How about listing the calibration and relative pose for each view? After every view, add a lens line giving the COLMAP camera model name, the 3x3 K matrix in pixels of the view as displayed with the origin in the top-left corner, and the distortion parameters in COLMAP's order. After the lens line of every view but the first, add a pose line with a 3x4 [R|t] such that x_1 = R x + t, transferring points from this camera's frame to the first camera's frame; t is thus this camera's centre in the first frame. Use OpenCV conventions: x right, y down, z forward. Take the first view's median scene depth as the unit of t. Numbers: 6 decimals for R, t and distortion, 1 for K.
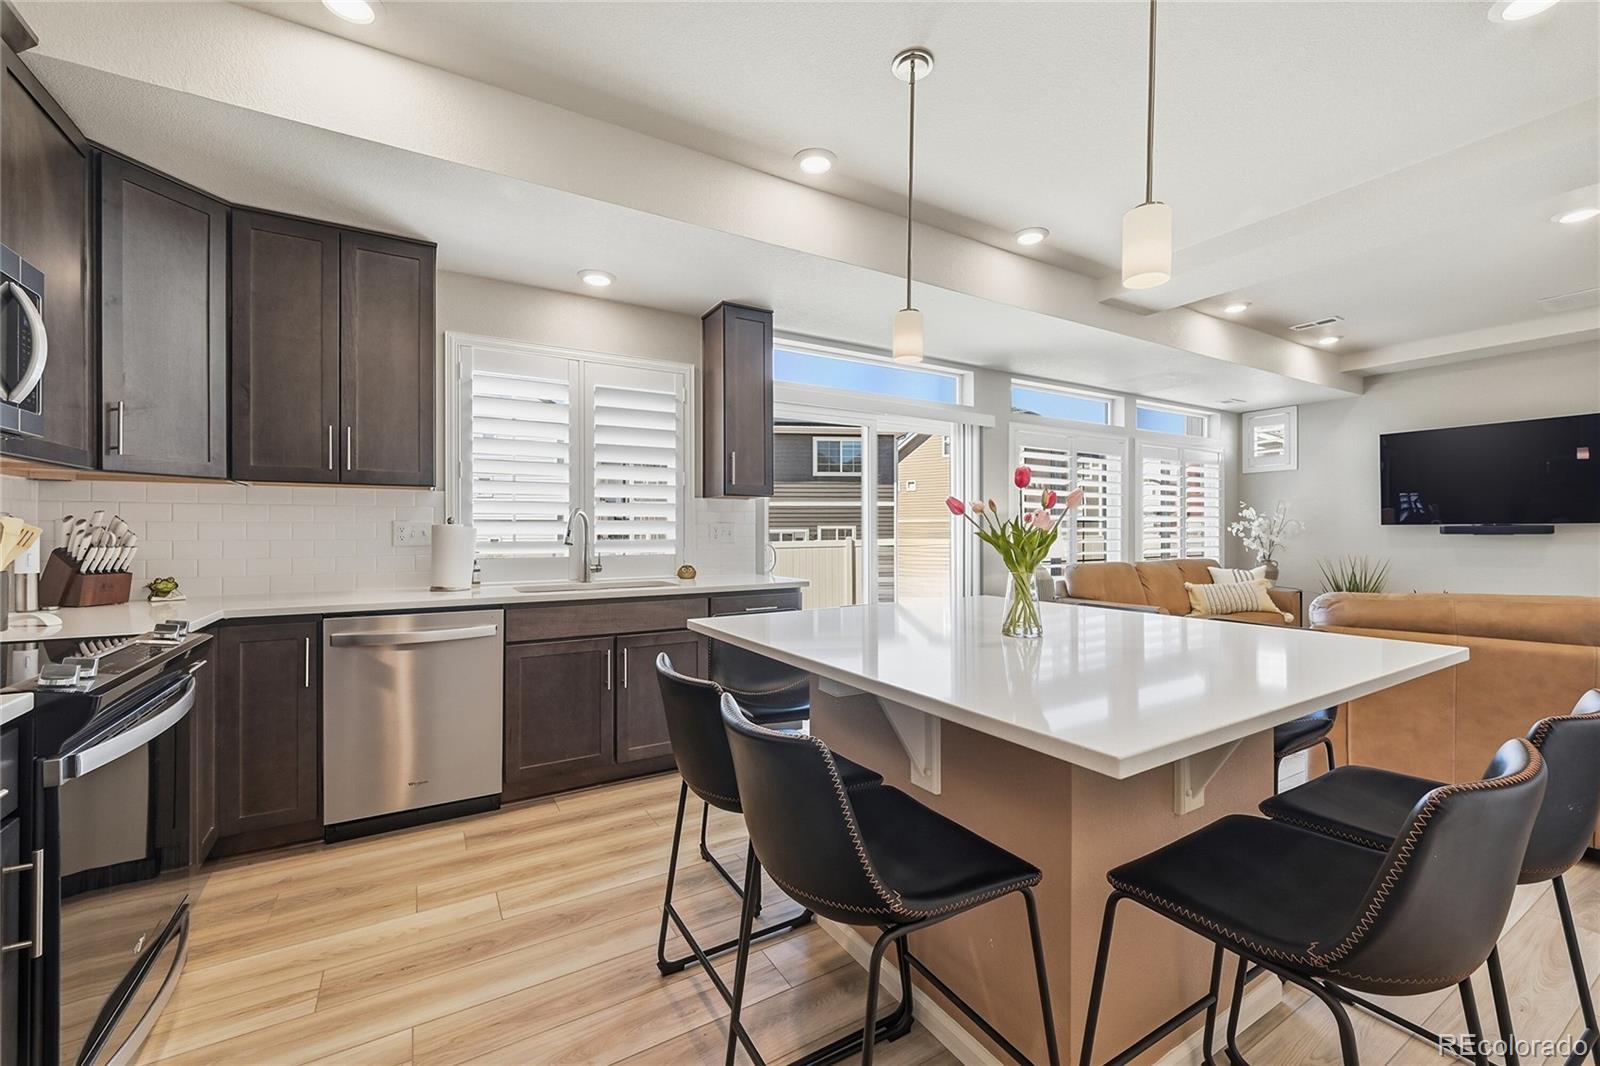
lens RADIAL K [[666.2, 0, 810.4], [0, 666.2, 529.8], [0, 0, 1]] dist [-0.000535, -0.000024]
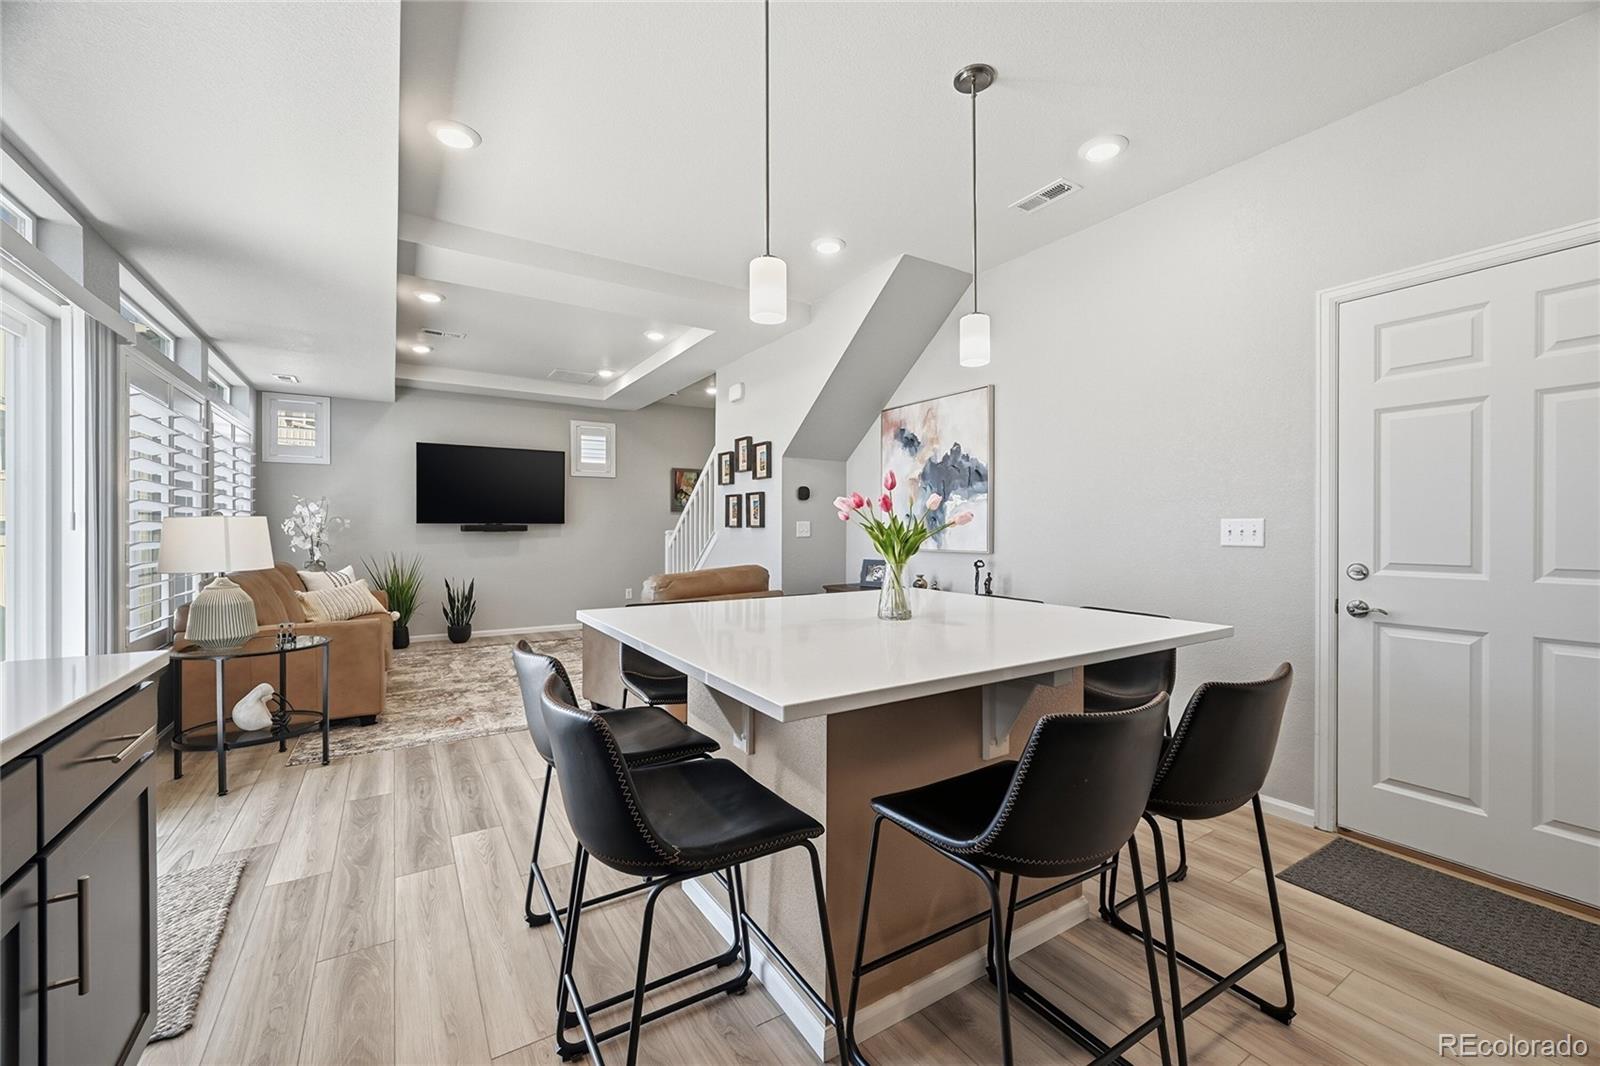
lens RADIAL K [[649.2, 0, 811.8], [0, 649.2, 526.9], [0, 0, 1]] dist [0.001678, 0.000061]
pose [[-0.024565, 0.004938, 0.999686, -0.570523], [-0.002550, 0.999984, -0.005002, 0.004987], [-0.999695, -0.002672, -0.024552, 0.835074]]
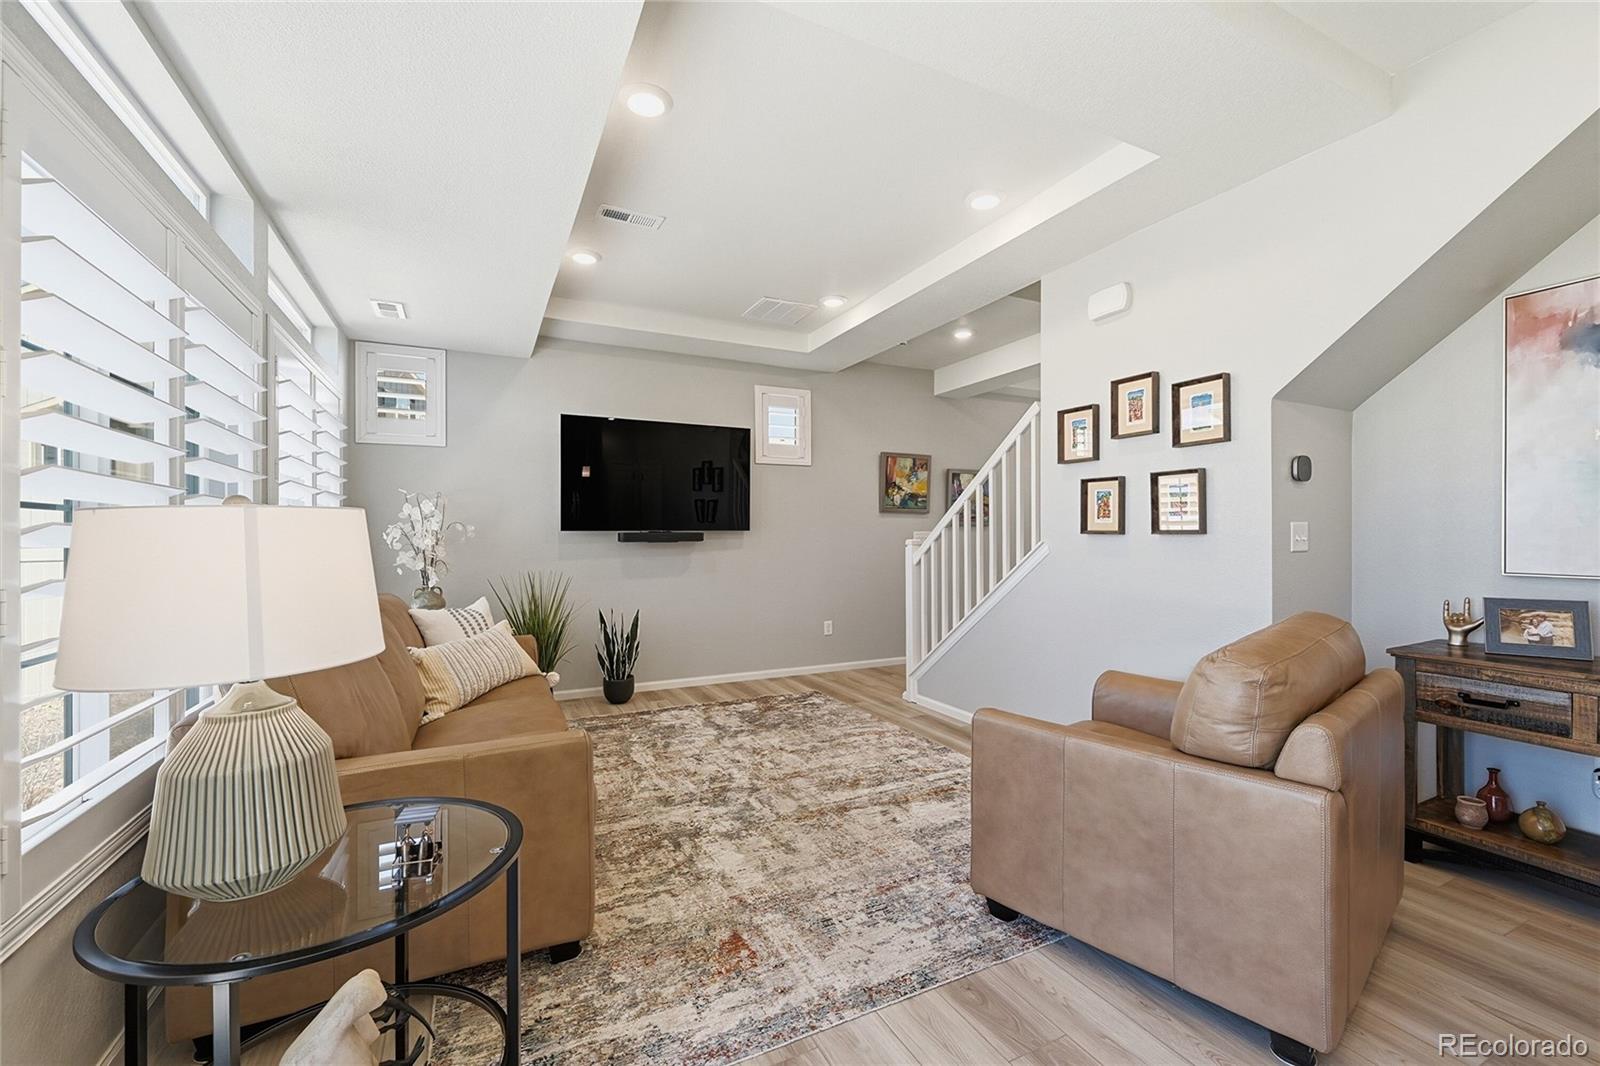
lens RADIAL K [[666.2, 0, 810.4], [0, 666.2, 529.8], [0, 0, 1]] dist [-0.000535, -0.000024]
pose [[0.079281, 0.010302, 0.996799, 0.247994], [0.002342, 0.999942, -0.010520, 0.000589], [-0.996850, 0.003169, 0.079252, 1.491472]]
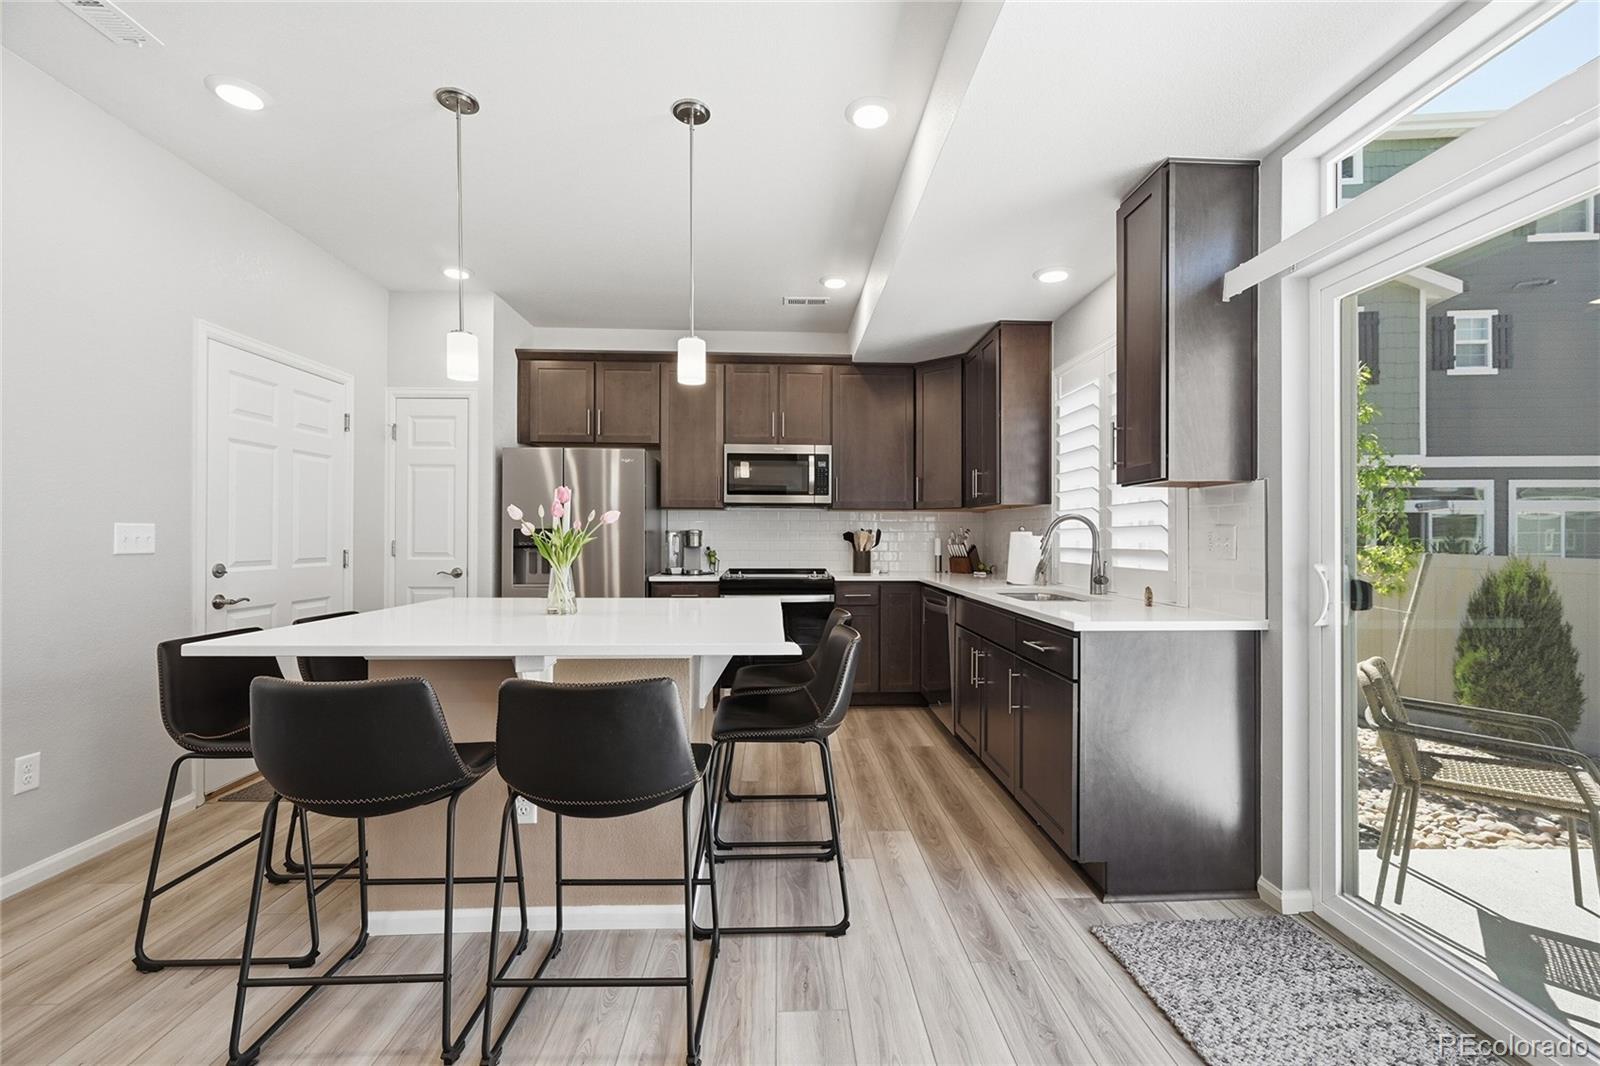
lens RADIAL K [[662.8, 0, 808.4], [0, 662.8, 537.2], [0, 0, 1]] dist [-0.000558, 0.000037]
pose [[-0.481090, 0.000189, -0.876671, 0.880640], [-0.002401, 0.999996, 0.001533, 0.001164], [0.876668, 0.002843, -0.481088, 1.472228]]
